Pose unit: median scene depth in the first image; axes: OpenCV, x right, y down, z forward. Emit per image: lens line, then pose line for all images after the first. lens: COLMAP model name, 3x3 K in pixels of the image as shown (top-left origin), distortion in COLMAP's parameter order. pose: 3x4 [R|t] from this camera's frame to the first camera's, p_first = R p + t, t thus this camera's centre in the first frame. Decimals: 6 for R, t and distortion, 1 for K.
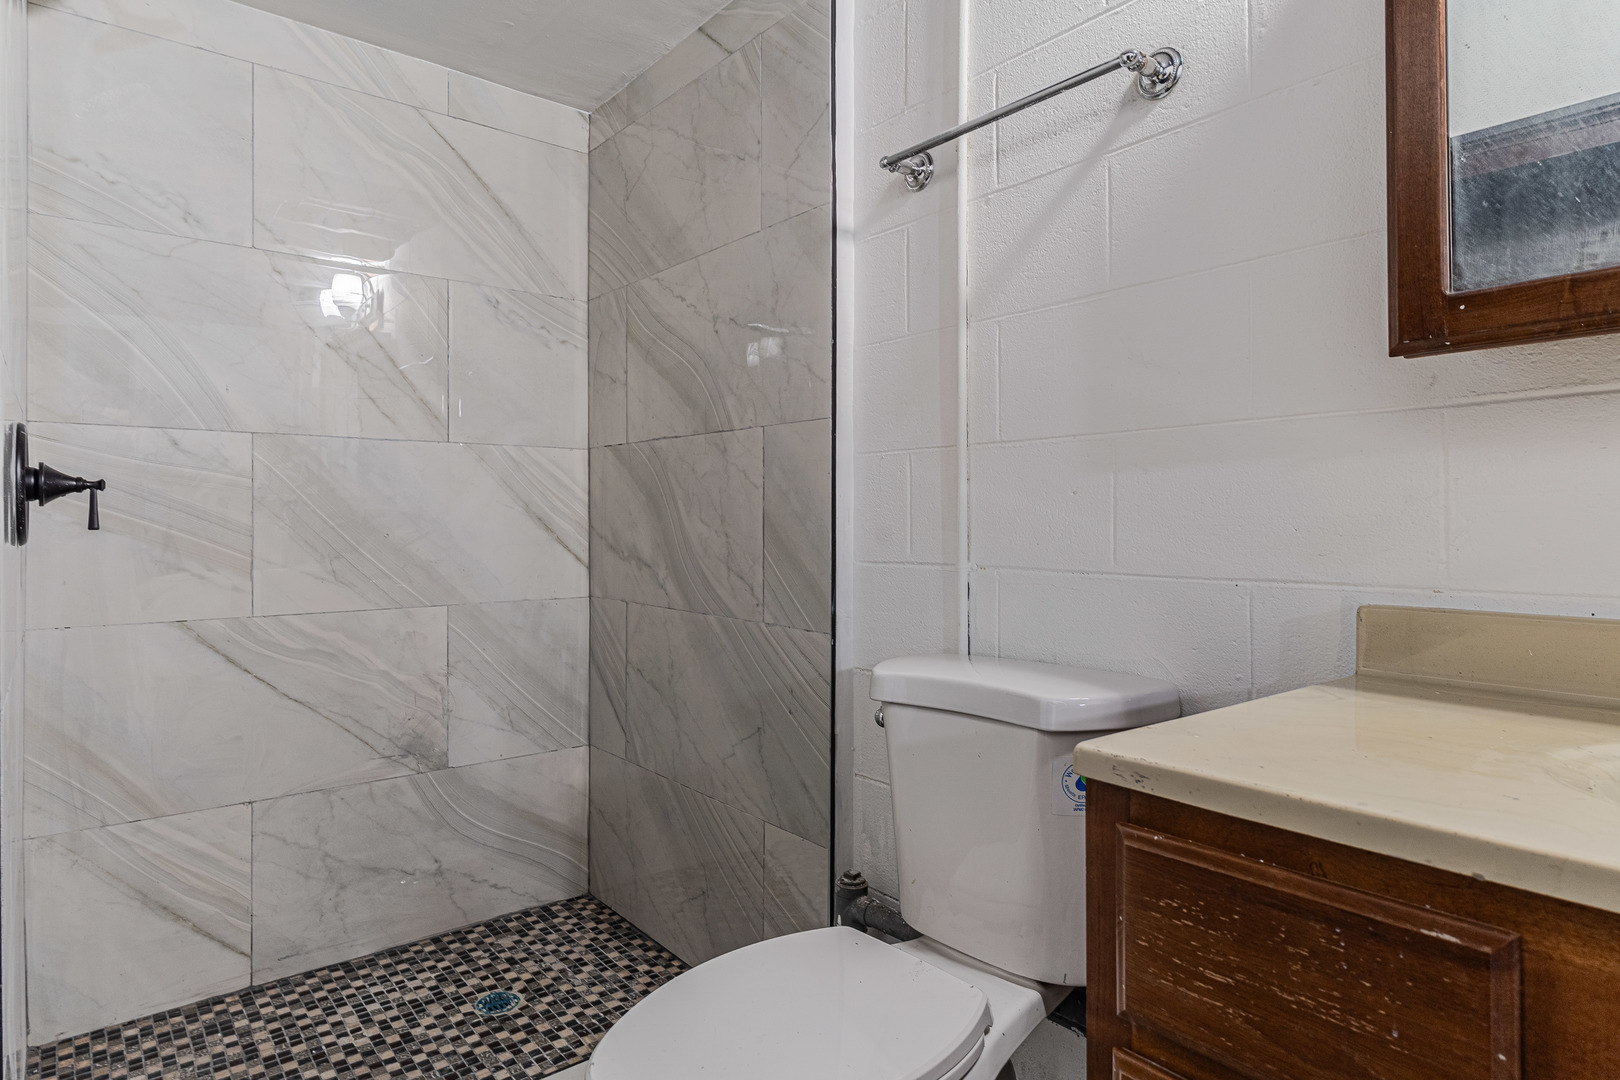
lens RADIAL K [[918.2, 0, 810.2], [0, 918.2, 505.8], [0, 0, 1]] dist [0.003986, -0.001863]
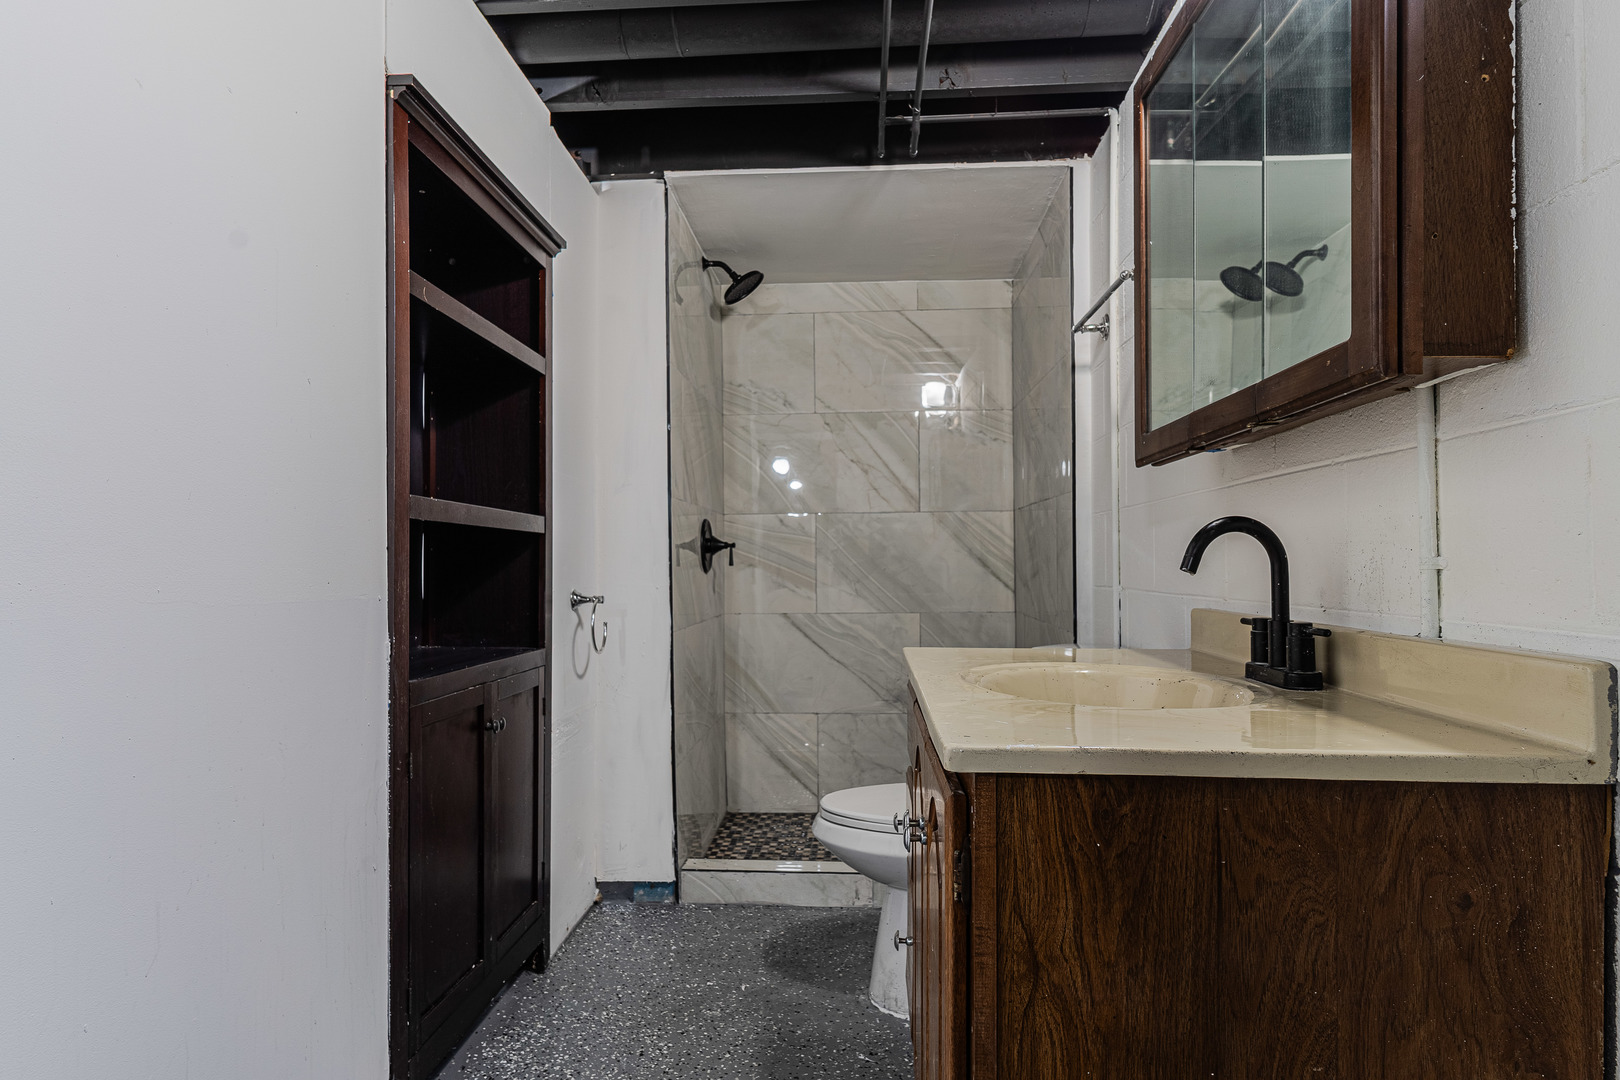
lens RADIAL K [[919.8, 0, 808.0], [0, 919.8, 534.7], [0, 0, 1]] dist [0.000171, -0.000007]
pose [[0.728982, -0.025790, -0.684047, 0.640837], [0.017569, 0.999666, -0.018967, -0.002019], [0.684308, 0.001809, 0.729191, -0.354873]]
